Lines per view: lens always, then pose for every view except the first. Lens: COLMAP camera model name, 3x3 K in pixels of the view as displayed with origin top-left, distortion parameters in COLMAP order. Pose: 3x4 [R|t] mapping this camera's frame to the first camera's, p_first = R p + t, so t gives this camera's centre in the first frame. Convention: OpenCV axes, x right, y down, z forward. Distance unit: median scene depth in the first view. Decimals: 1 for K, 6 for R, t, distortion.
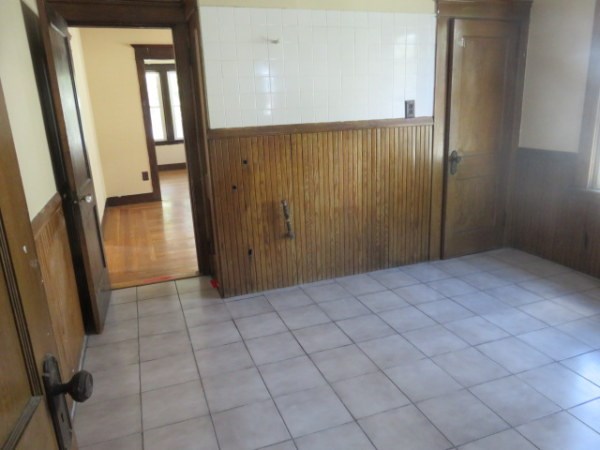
lens RADIAL K [[448.6, 0, 304.2], [0, 448.6, 226.1], [0, 0, 1]] dist [0.000268, -0.010332]
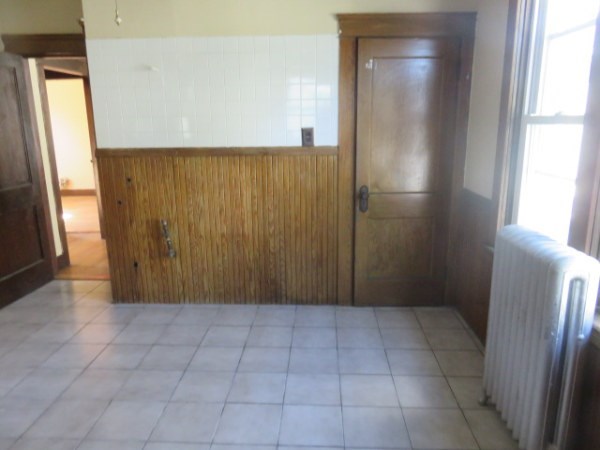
lens RADIAL K [[448.6, 0, 302.6], [0, 448.6, 226.6], [0, 0, 1]] dist [0.000268, -0.010332]
pose [[0.919707, 0.115996, -0.375078, 0.610162], [-0.127390, 0.991837, -0.005632, -0.073121], [0.371363, 0.052961, 0.926976, 0.152819]]
